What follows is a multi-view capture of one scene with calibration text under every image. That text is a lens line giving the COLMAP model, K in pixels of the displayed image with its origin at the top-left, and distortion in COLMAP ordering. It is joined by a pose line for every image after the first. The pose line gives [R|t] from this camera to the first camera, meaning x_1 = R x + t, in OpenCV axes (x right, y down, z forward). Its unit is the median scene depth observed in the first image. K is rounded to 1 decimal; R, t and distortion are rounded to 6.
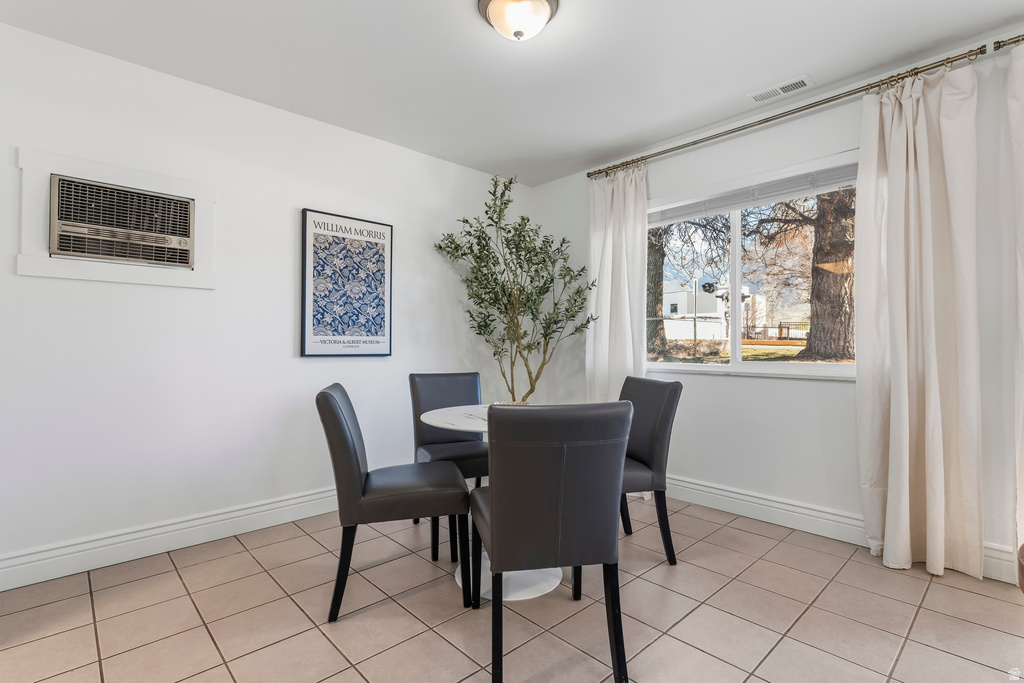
lens RADIAL K [[483.3, 0, 512.5], [0, 483.3, 348.0], [0, 0, 1]] dist [0.004593, 0.000441]
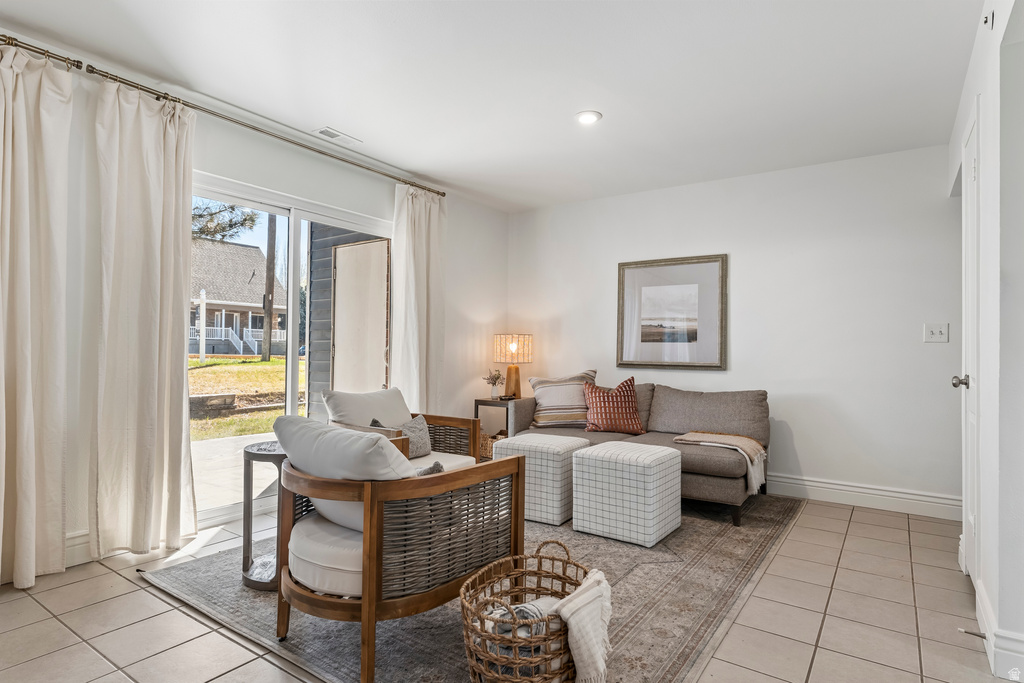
lens RADIAL K [[554.1, 0, 511.6], [0, 554.1, 342.4], [0, 0, 1]] dist [0.001609, 0.000416]
pose [[-0.209771, 0.002256, 0.977748, -0.280064], [-0.011760, 0.999919, -0.004830, -0.012190], [-0.977680, -0.012512, -0.209727, 0.229444]]
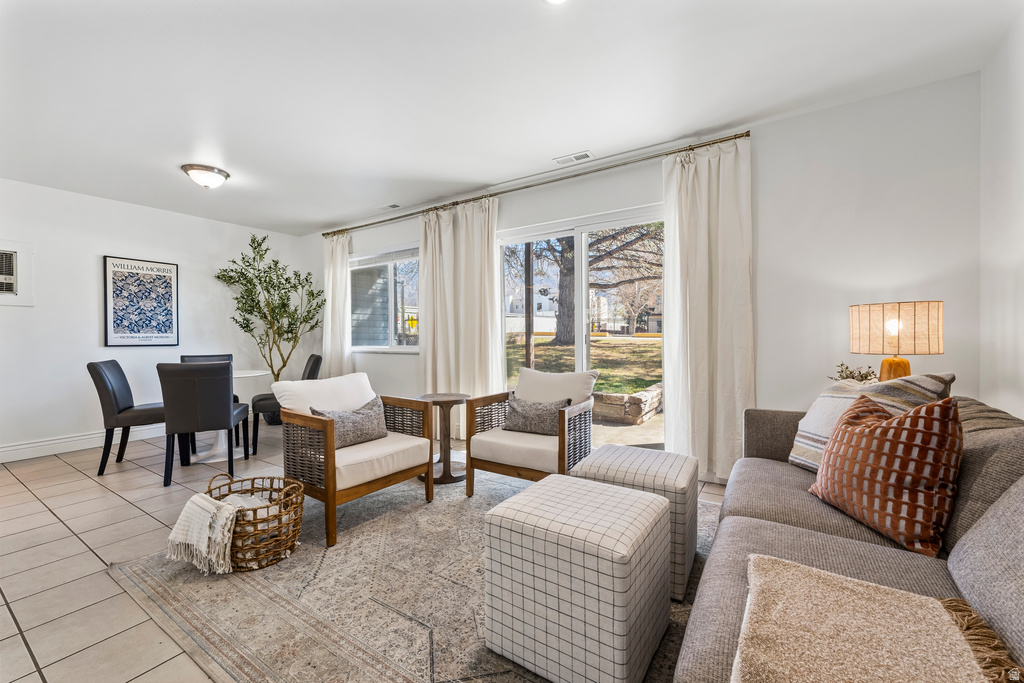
lens RADIAL K [[419.7, 0, 515.2], [0, 419.7, 345.3], [0, 0, 1]] dist [0.002017, 0.000660]
pose [[0.972193, -0.015264, 0.233683, 0.545123], [0.012375, 0.999828, 0.013827, 0.010234], [-0.233854, -0.010551, 0.972214, -0.664440]]
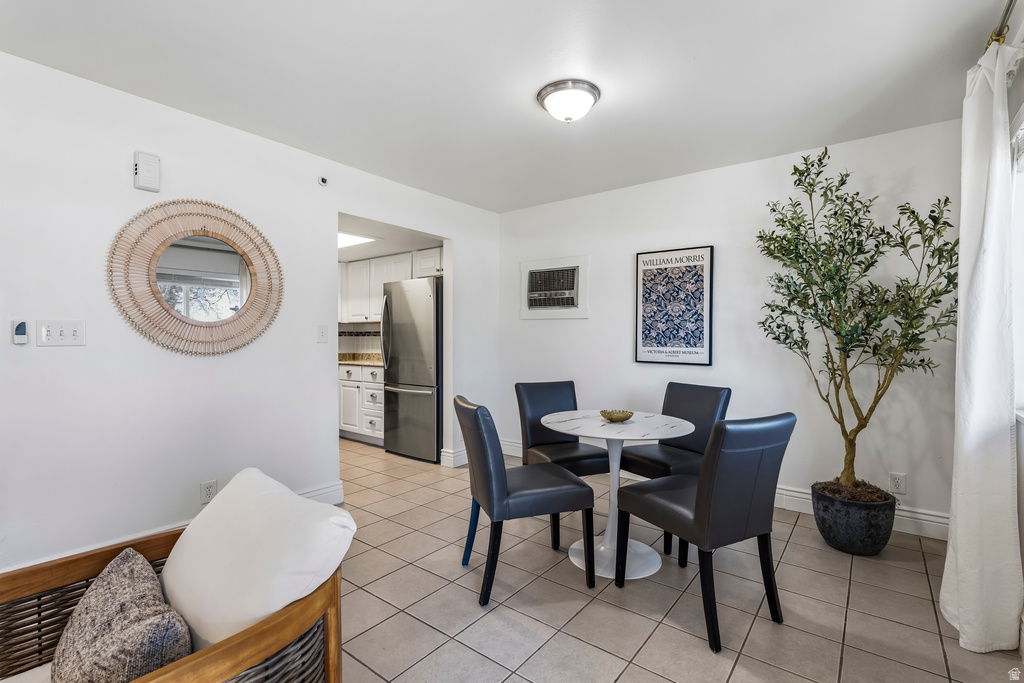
lens RADIAL K [[455.8, 0, 511.5], [0, 455.8, 339.4], [0, 0, 1]] dist [0.001634, 0.000097]
pose [[0.181748, 0.018325, -0.983174, 0.724106], [0.001541, 0.999820, 0.018920, -0.067522], [0.983344, -0.004954, 0.181687, 0.396087]]
